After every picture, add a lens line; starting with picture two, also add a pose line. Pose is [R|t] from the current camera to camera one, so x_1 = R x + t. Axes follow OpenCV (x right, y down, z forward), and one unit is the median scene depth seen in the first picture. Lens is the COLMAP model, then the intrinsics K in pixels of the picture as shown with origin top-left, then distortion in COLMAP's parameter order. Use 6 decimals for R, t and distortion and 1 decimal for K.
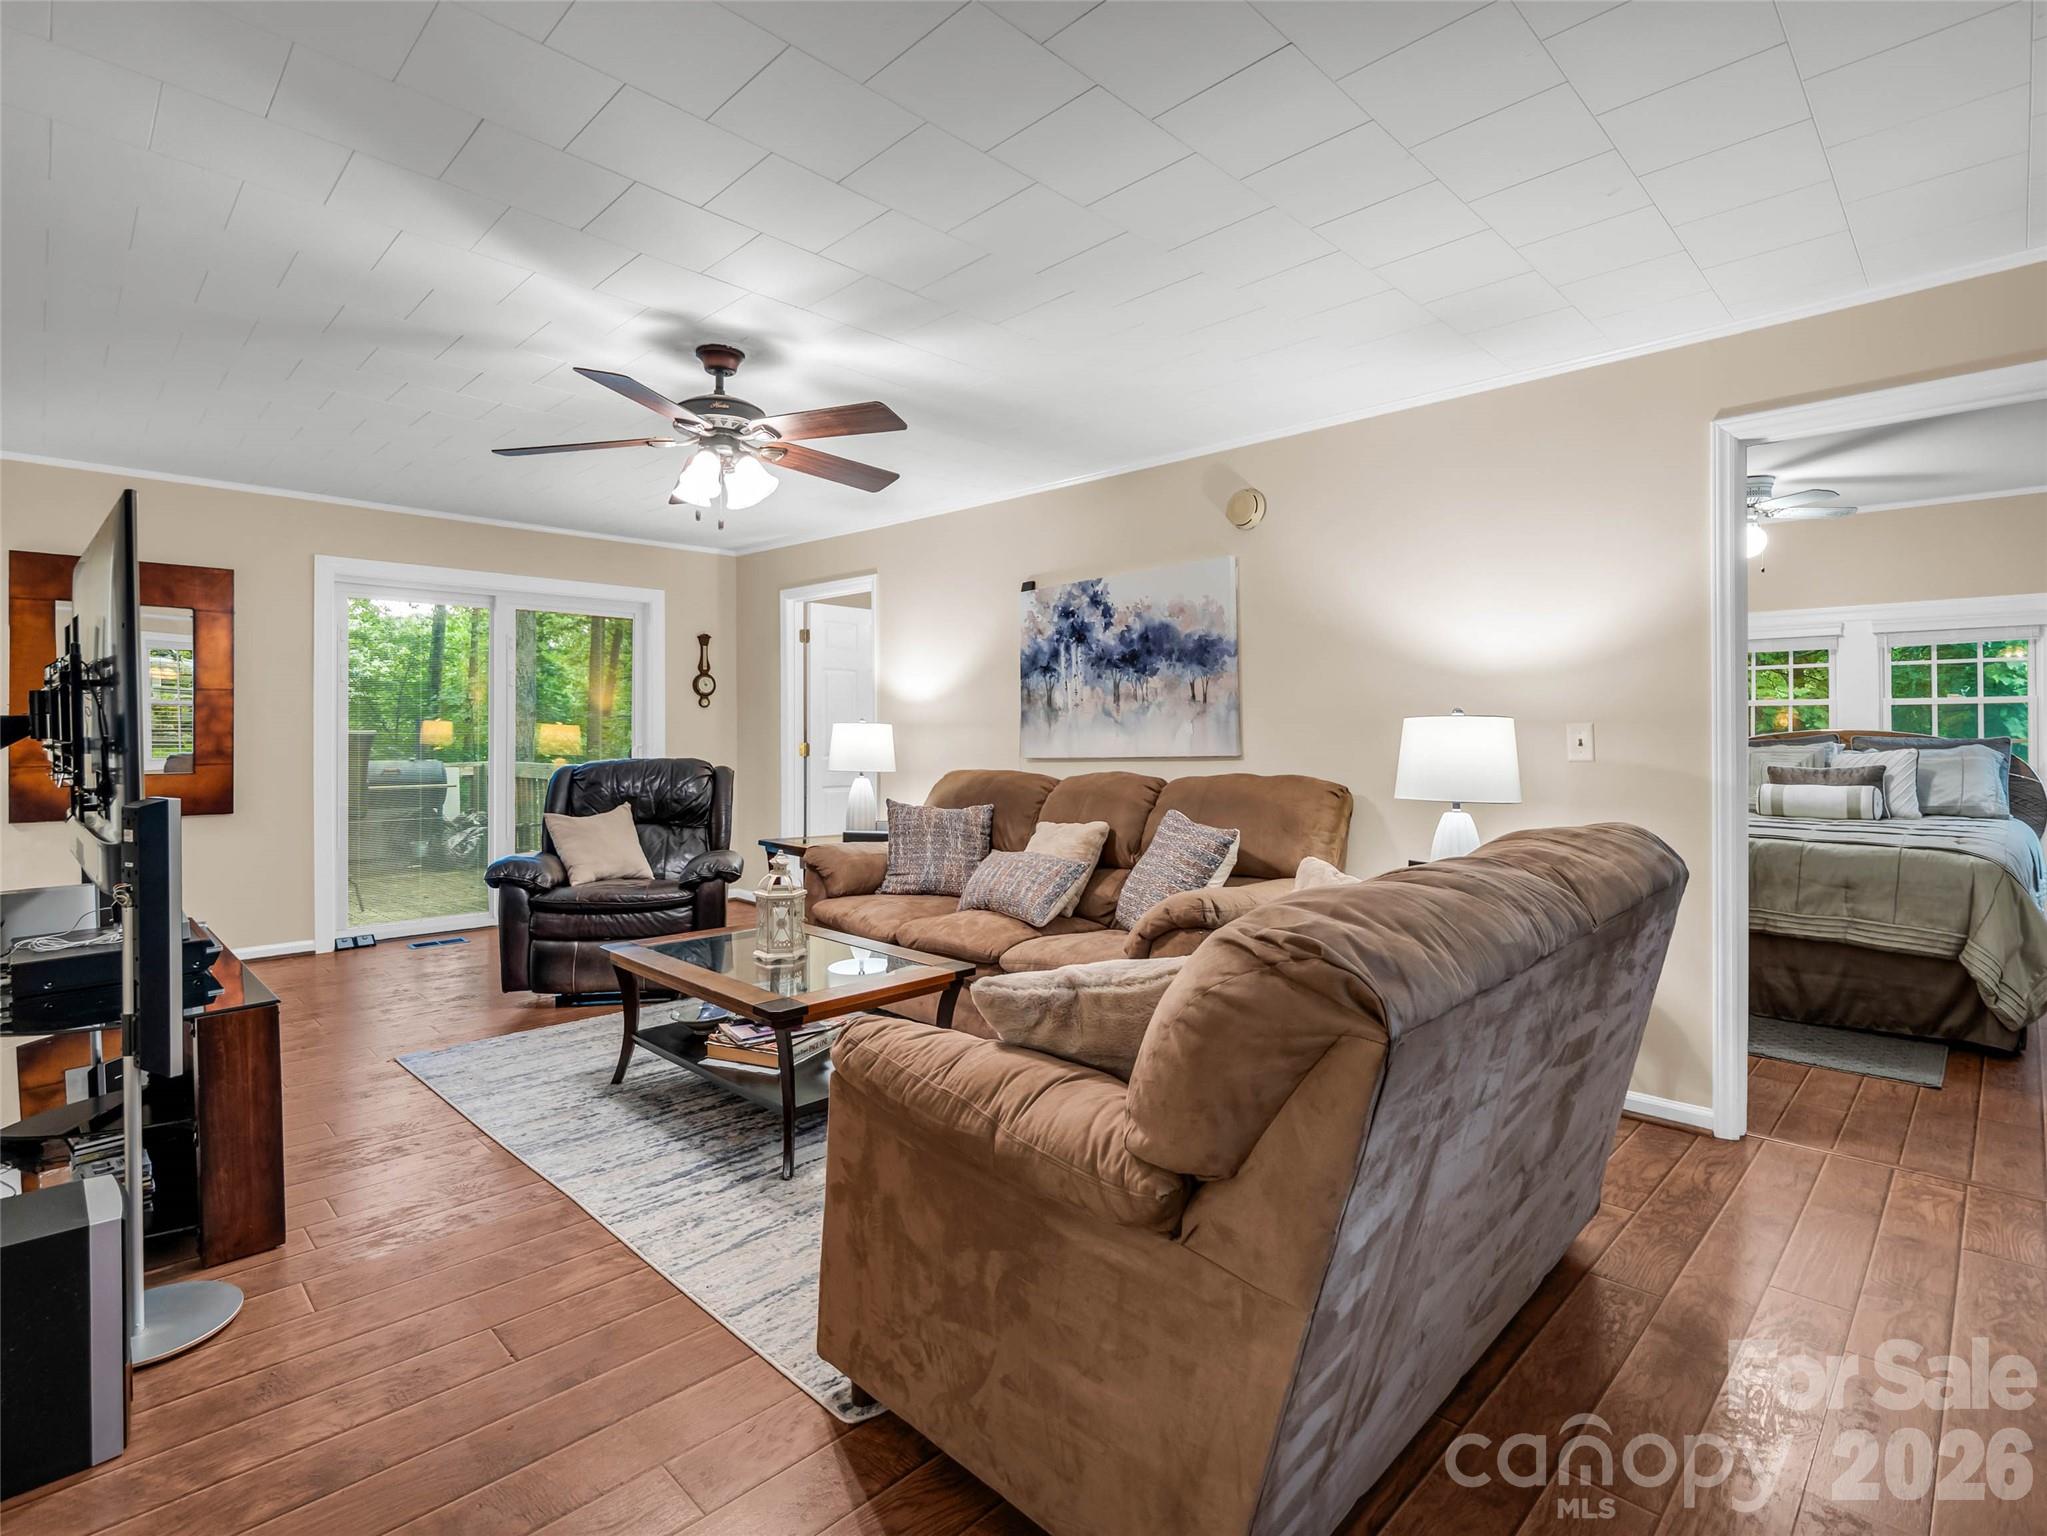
lens RADIAL K [[1006.8, 0, 1021.6], [0, 1006.8, 750.2], [0, 0, 1]] dist [-0.013075, -0.000205]
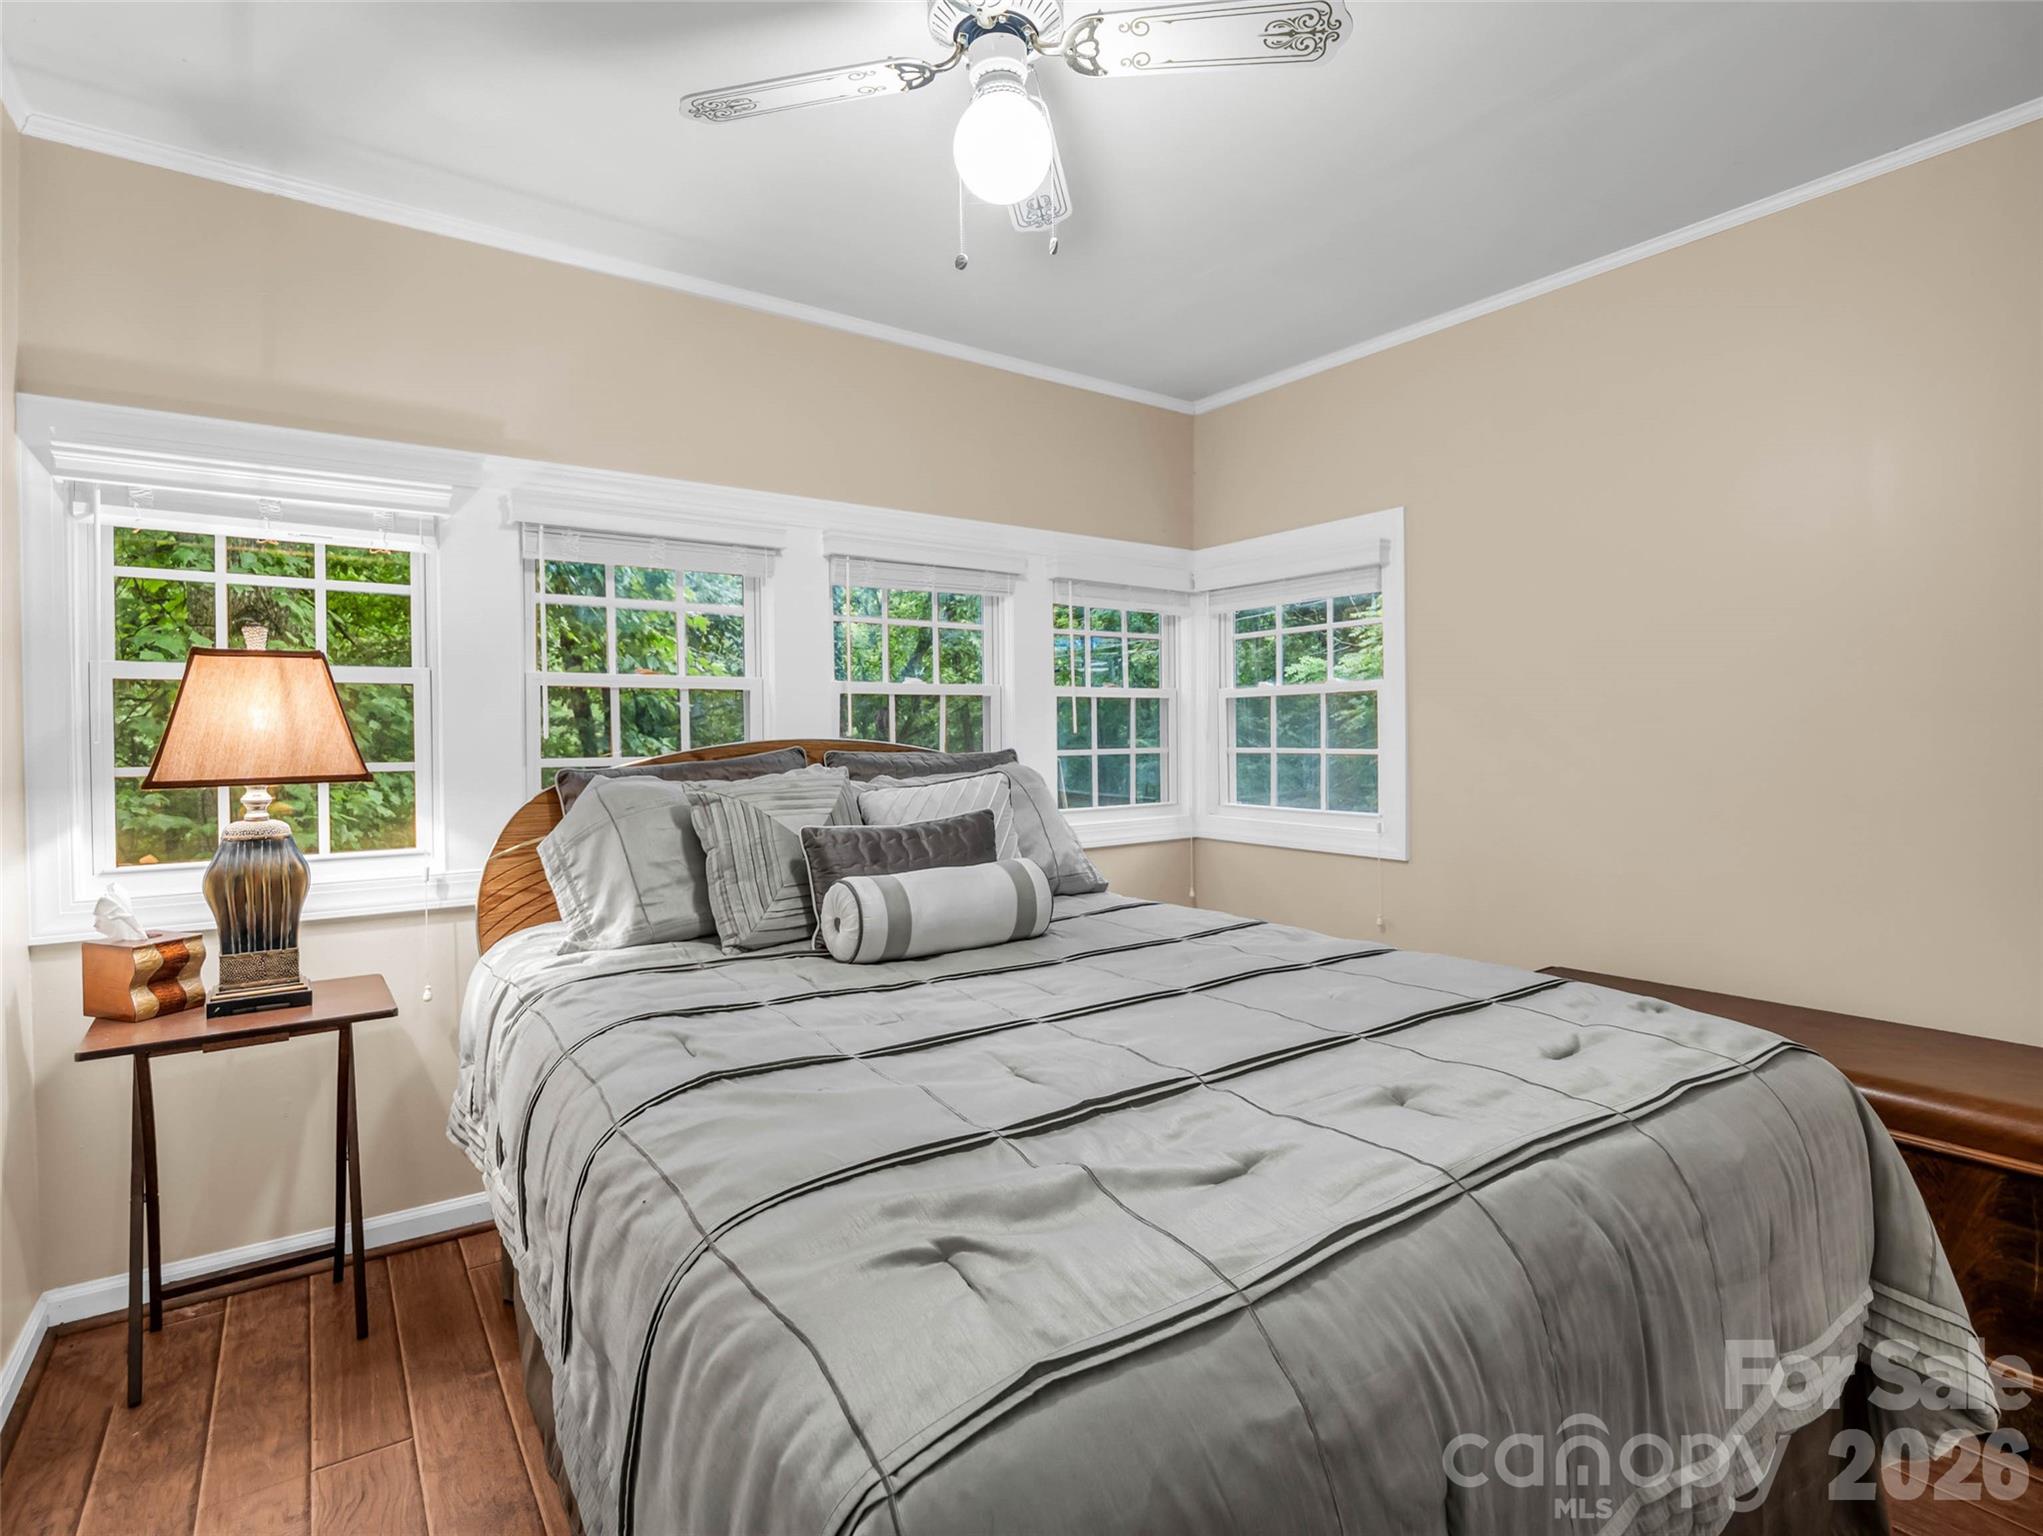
lens RADIAL K [[1003.3, 0, 1024.3], [0, 1003.3, 744.7], [0, 0, 1]] dist [-0.019635, -0.000986]
pose [[0.143727, -0.012626, 0.989537, 0.386001], [0.021622, 0.999720, 0.009616, -0.022475], [-0.989381, 0.020014, 0.143960, 0.924552]]
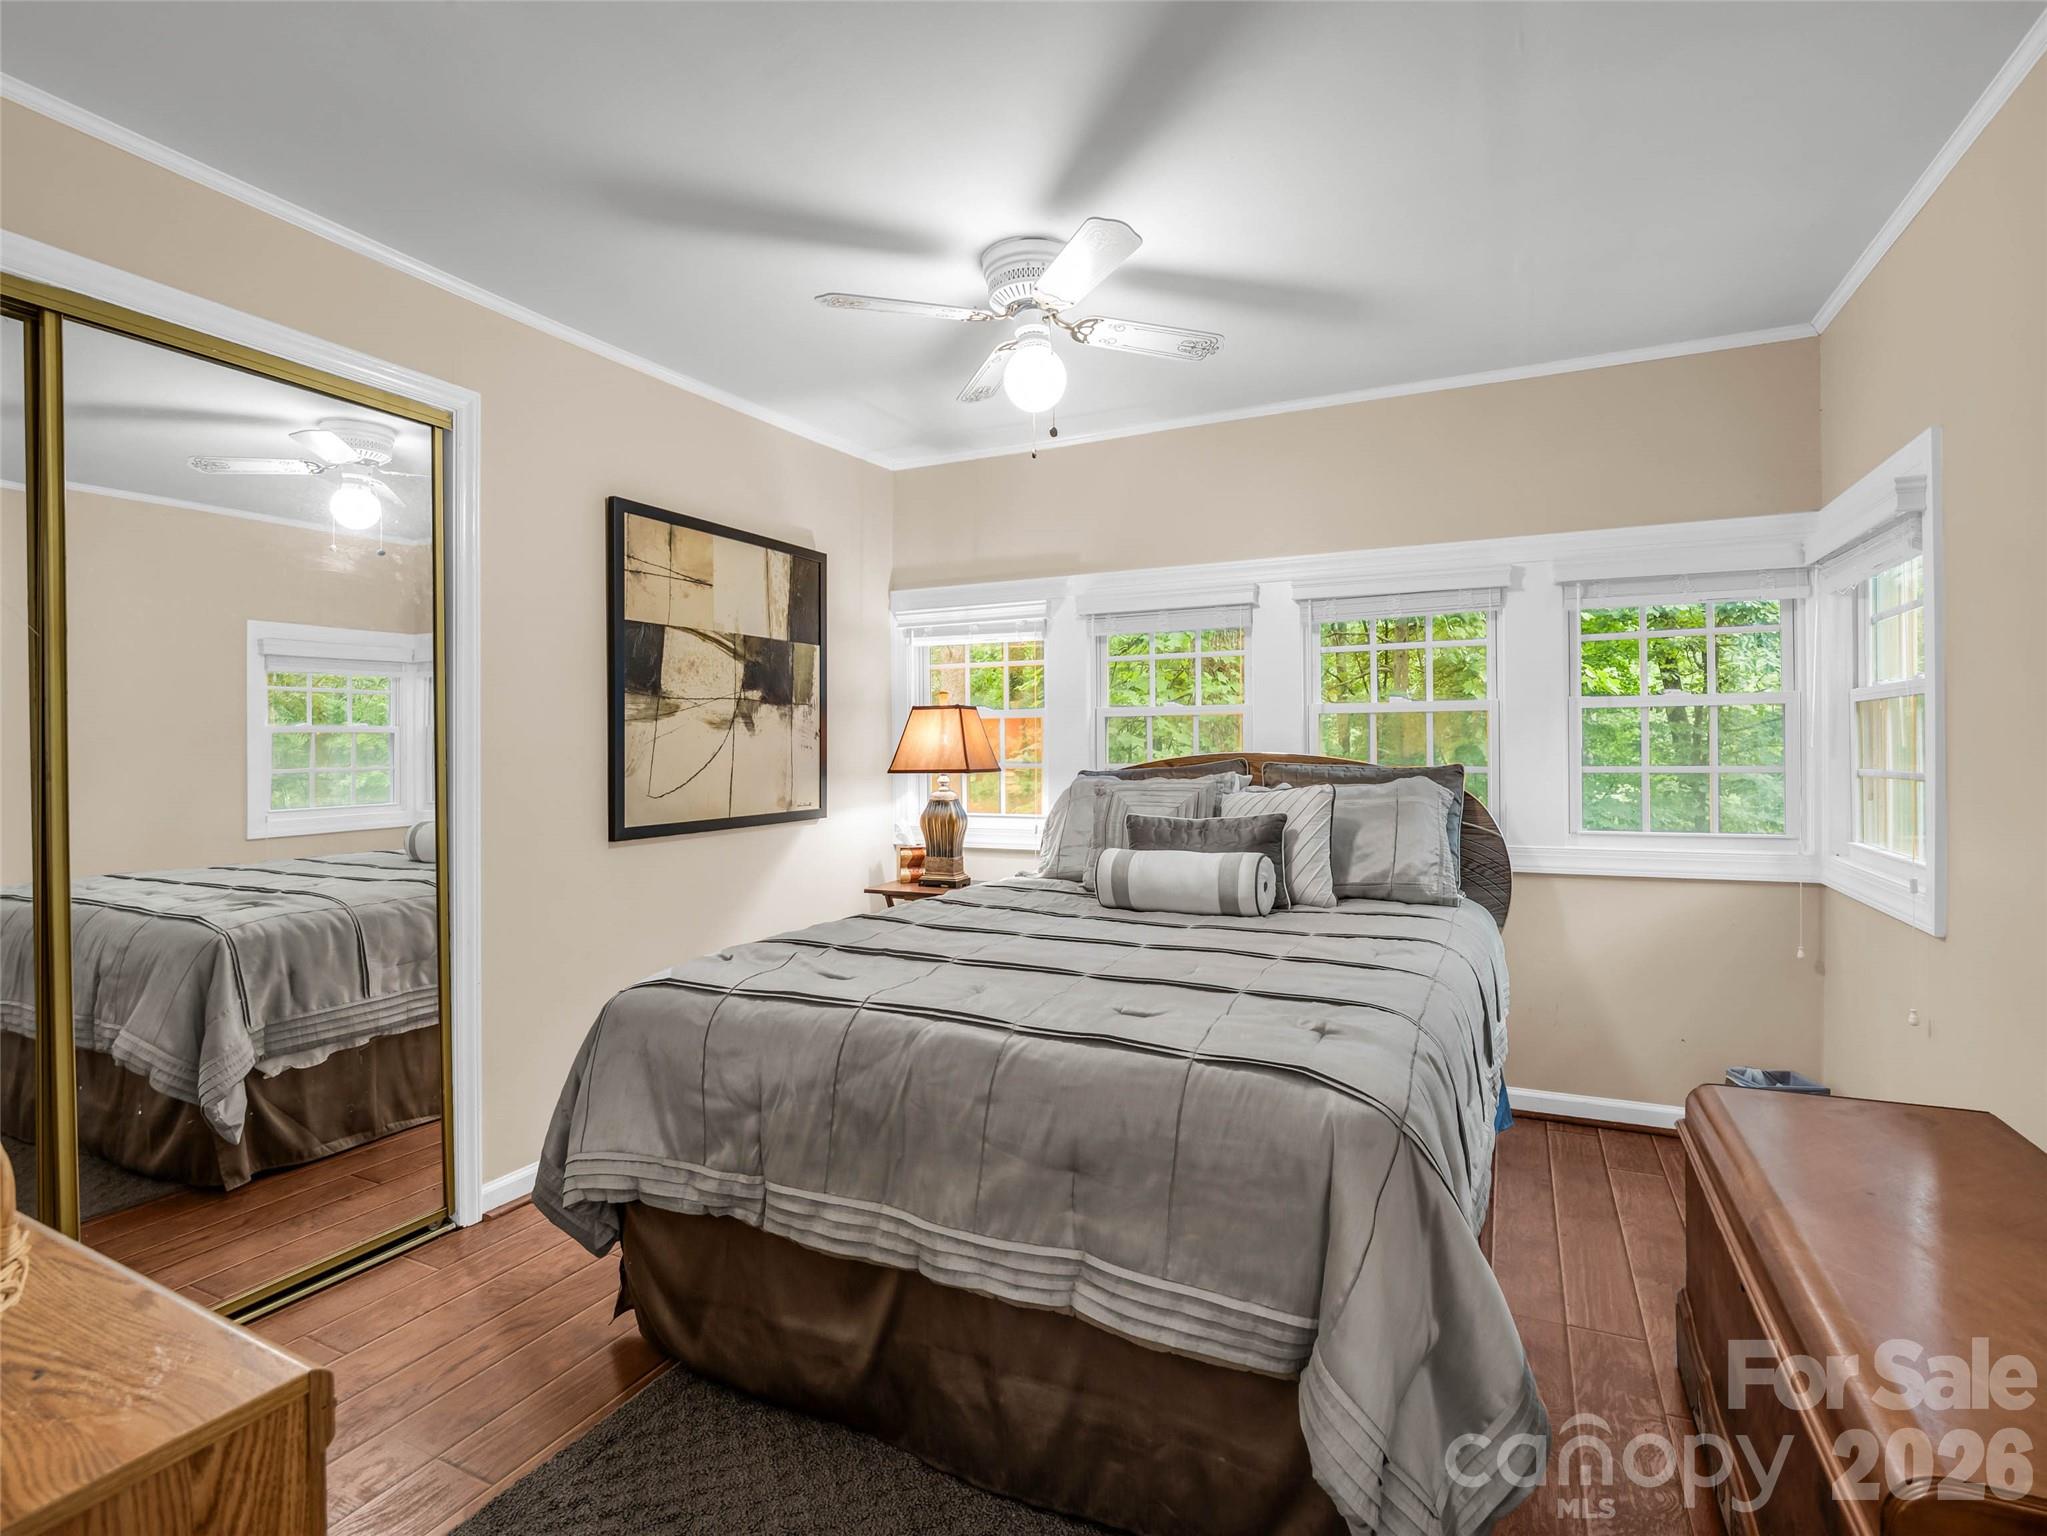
lens RADIAL K [[1006.8, 0, 1021.6], [0, 1006.8, 750.2], [0, 0, 1]] dist [-0.013075, -0.000205]
pose [[0.943104, 0.004461, 0.332467, 0.535025], [0.002288, 0.999799, -0.019908, -0.011094], [-0.332489, 0.019536, 0.942905, 0.505829]]
